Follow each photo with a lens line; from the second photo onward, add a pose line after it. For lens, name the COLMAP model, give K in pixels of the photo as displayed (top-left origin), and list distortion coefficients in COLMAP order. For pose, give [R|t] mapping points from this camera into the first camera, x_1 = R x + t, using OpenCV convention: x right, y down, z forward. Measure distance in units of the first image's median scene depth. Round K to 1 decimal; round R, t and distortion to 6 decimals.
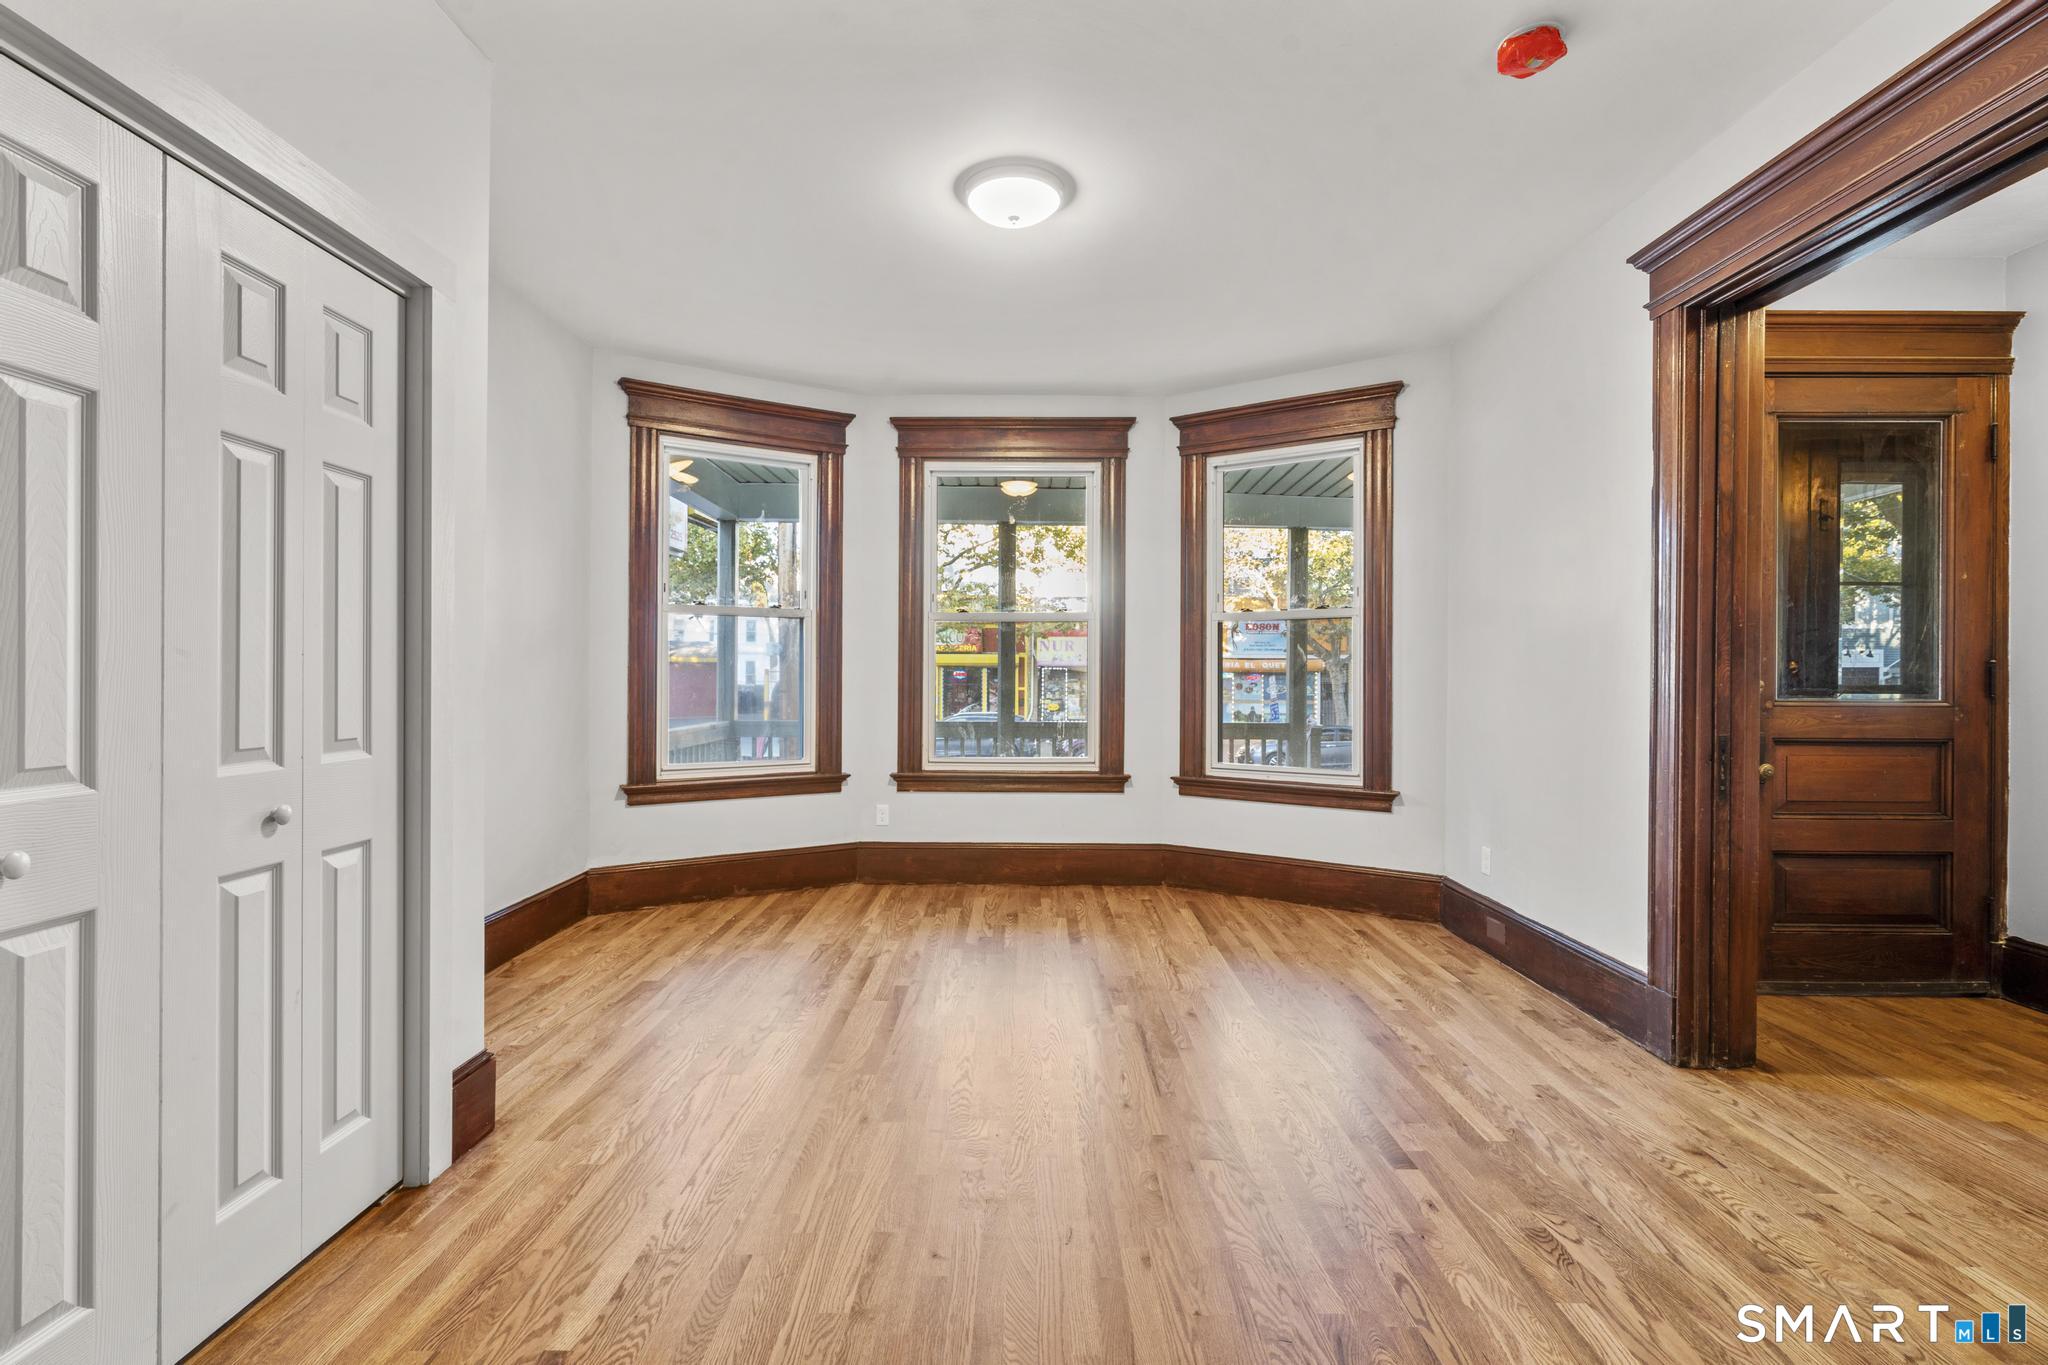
lens RADIAL K [[935.2, 0, 1013.2], [0, 935.2, 677.1], [0, 0, 1]] dist [-0.001233, 0.001664]
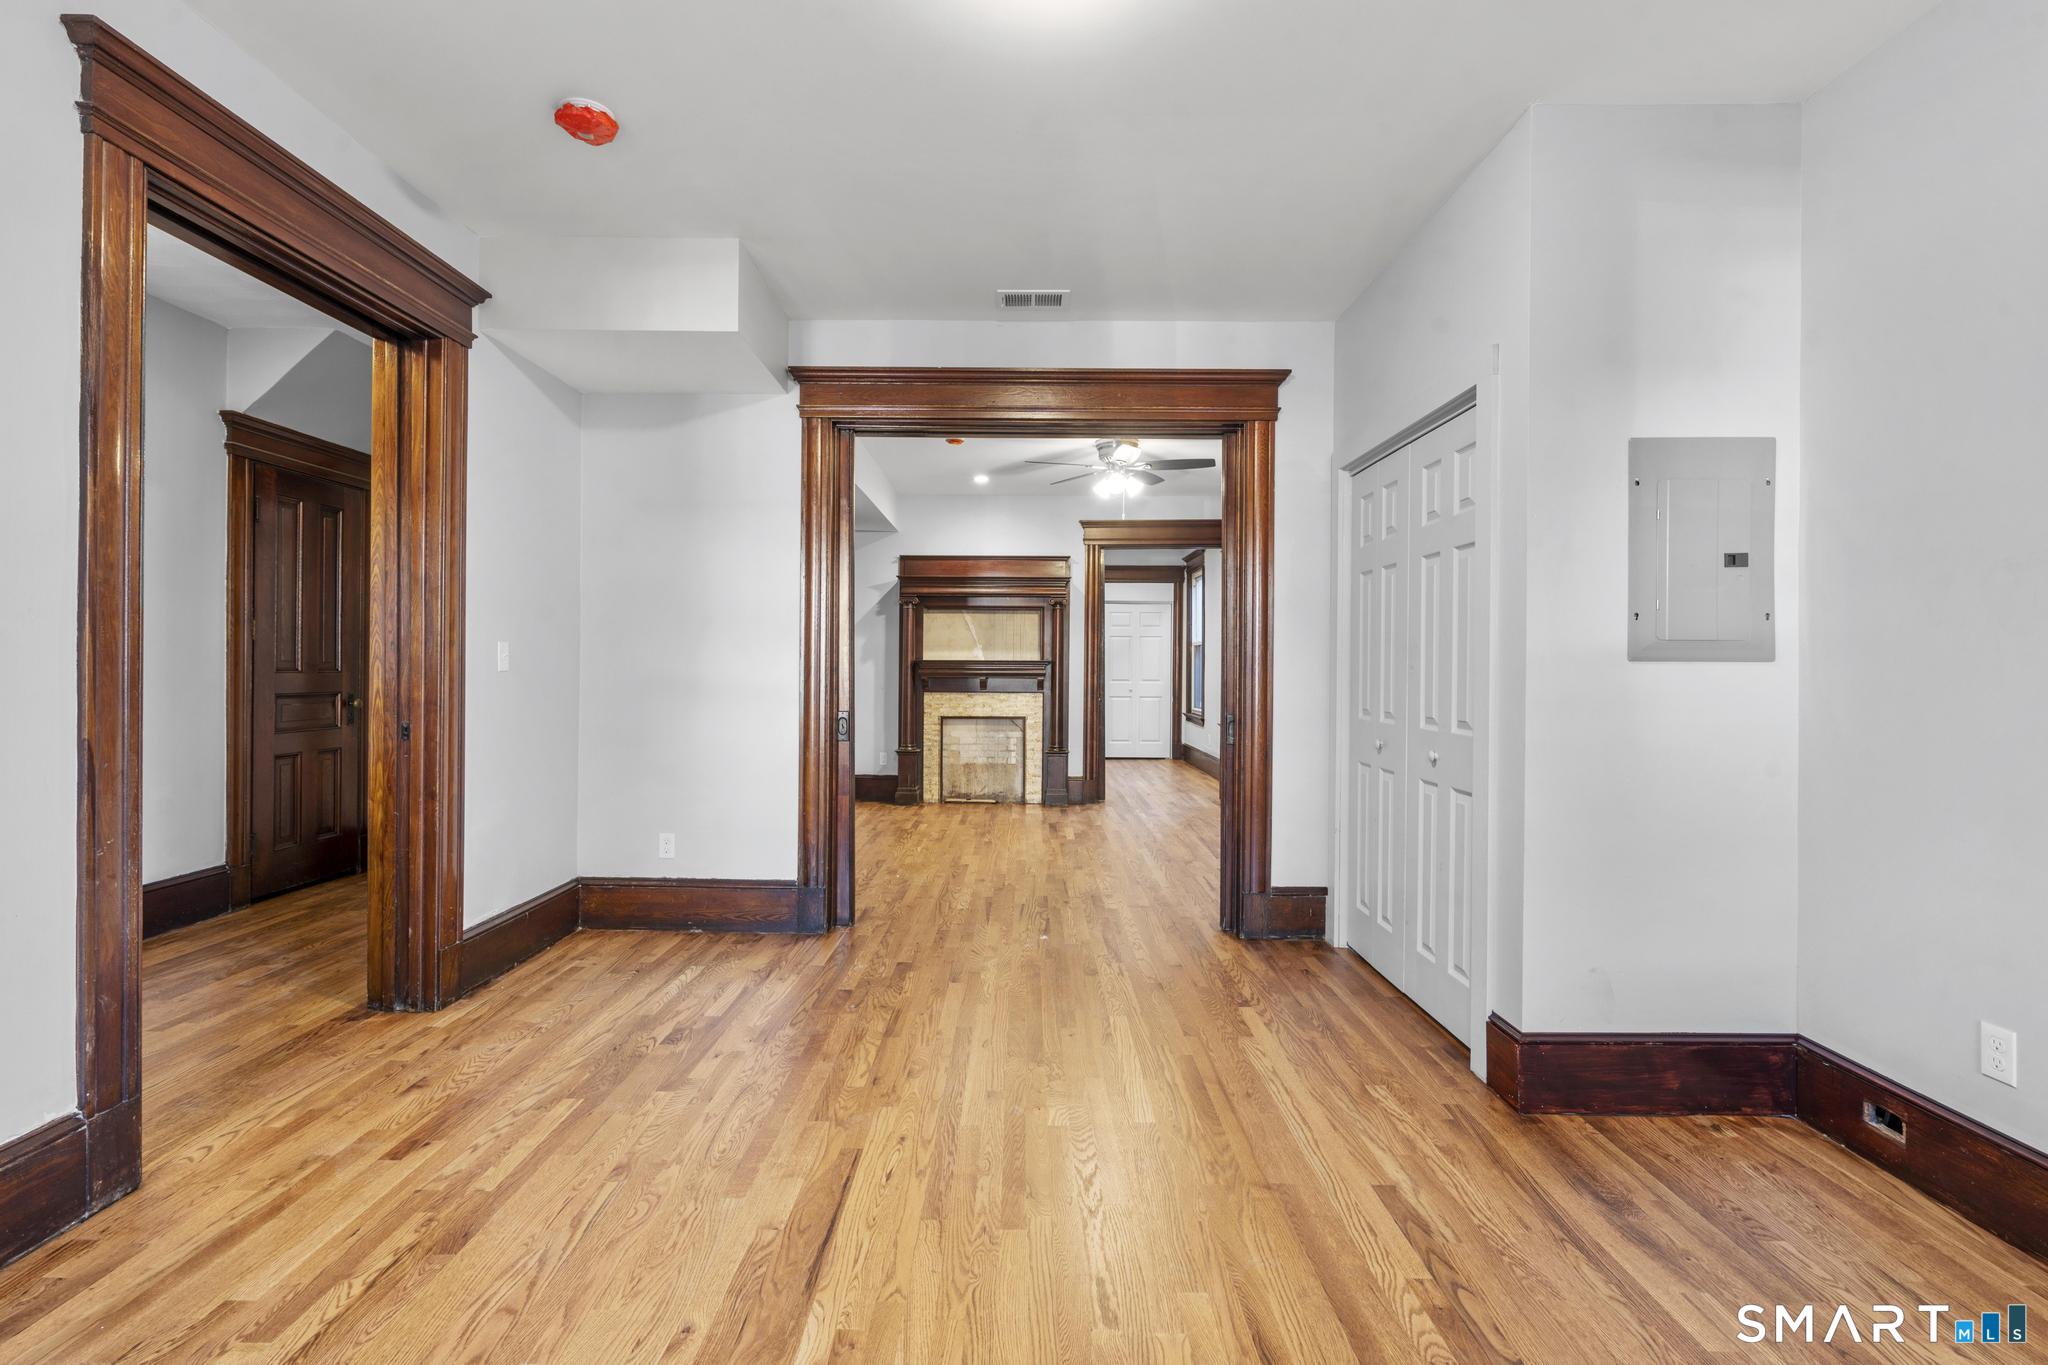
lens RADIAL K [[940.3, 0, 1010.3], [0, 940.3, 673.1], [0, 0, 1]] dist [0.001271, 0.000623]
pose [[-0.999887, -0.015008, -0.000073, 0.016055], [-0.015008, 0.999858, 0.007721, -0.007353], [-0.000043, 0.007721, -0.999970, 1.453860]]
